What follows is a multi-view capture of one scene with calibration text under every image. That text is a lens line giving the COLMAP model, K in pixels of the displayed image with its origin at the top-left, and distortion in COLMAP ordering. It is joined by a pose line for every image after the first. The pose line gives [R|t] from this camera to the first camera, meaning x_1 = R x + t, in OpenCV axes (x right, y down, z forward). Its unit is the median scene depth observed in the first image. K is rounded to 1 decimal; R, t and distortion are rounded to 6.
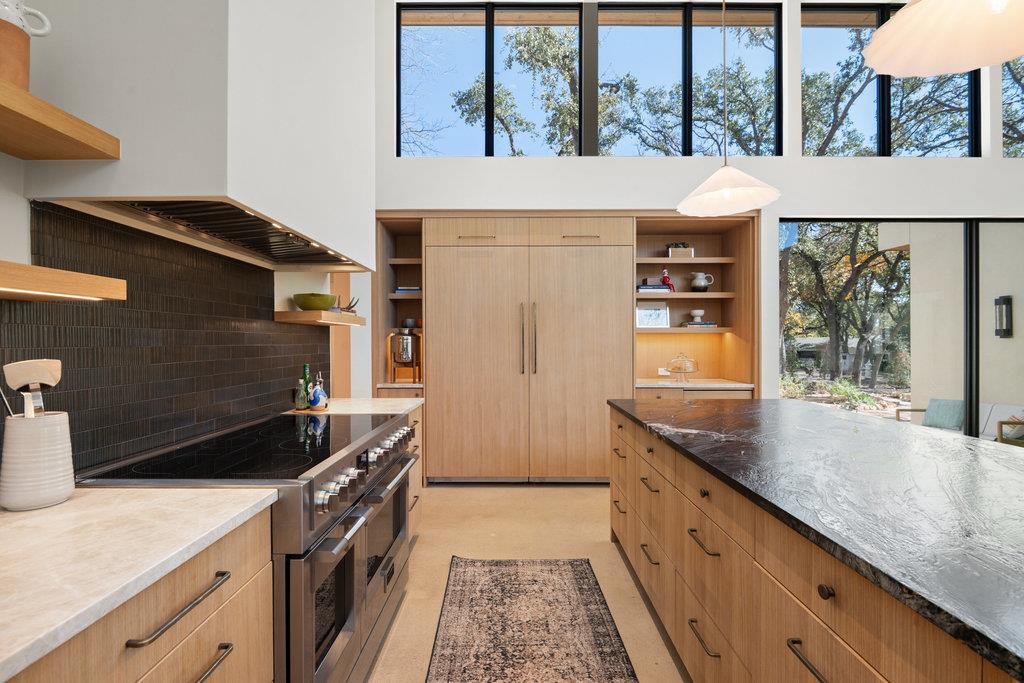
lens RADIAL K [[464.4, 0, 512.0], [0, 464.4, 341.5], [0, 0, 1]] dist [-0.003703, -0.000360]
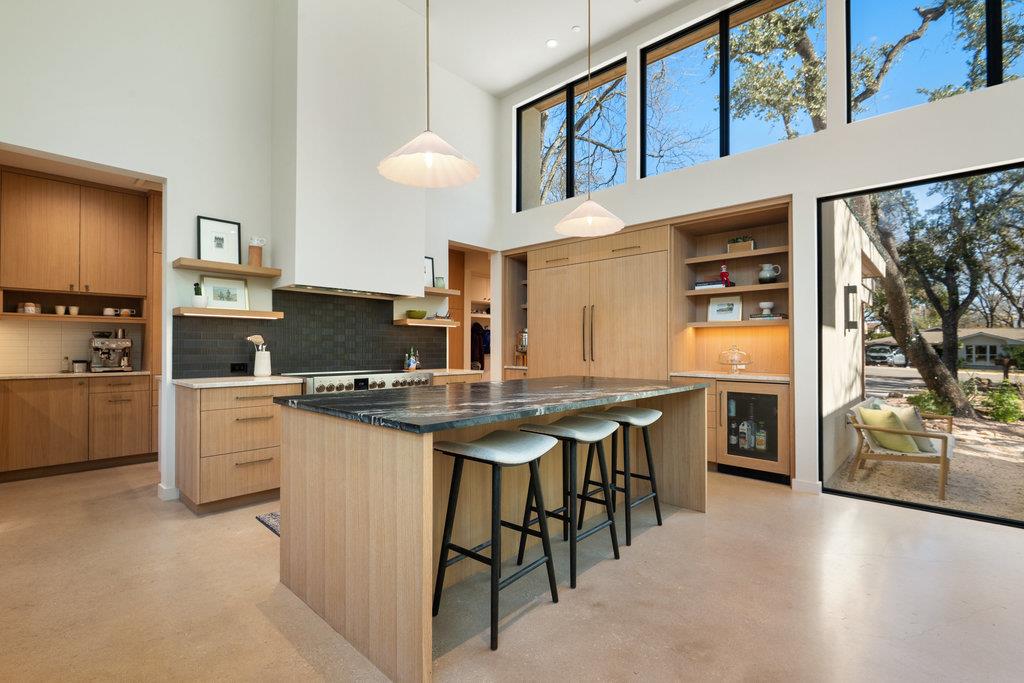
lens RADIAL K [[464.4, 0, 512.0], [0, 464.4, 341.5], [0, 0, 1]] dist [-0.003703, -0.000360]
pose [[0.737296, -0.007112, -0.675532, 0.744692], [-0.002562, 0.999908, -0.013323, 0.032839], [0.675565, 0.011554, 0.737210, -0.091228]]
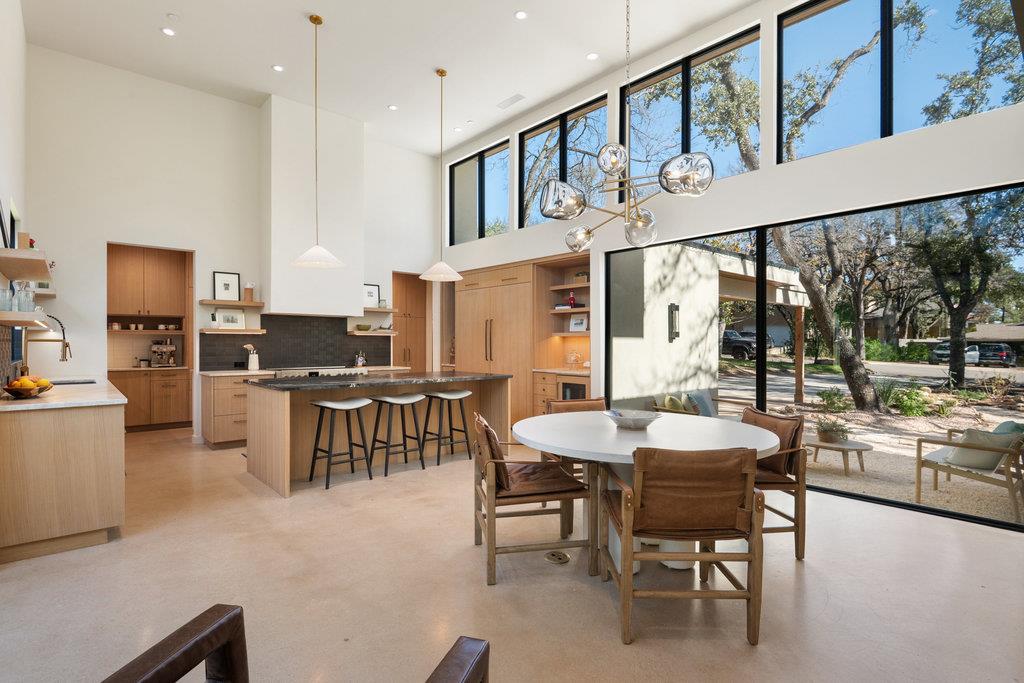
lens RADIAL K [[510.2, 0, 512.0], [0, 510.2, 341.5], [0, 0, 1]] dist [0.002201, 0.000785]
pose [[0.665855, -0.000396, -0.746081, 1.519198], [-0.002381, 0.999994, -0.002656, 0.002147], [0.746077, 0.003545, 0.665850, -0.213347]]
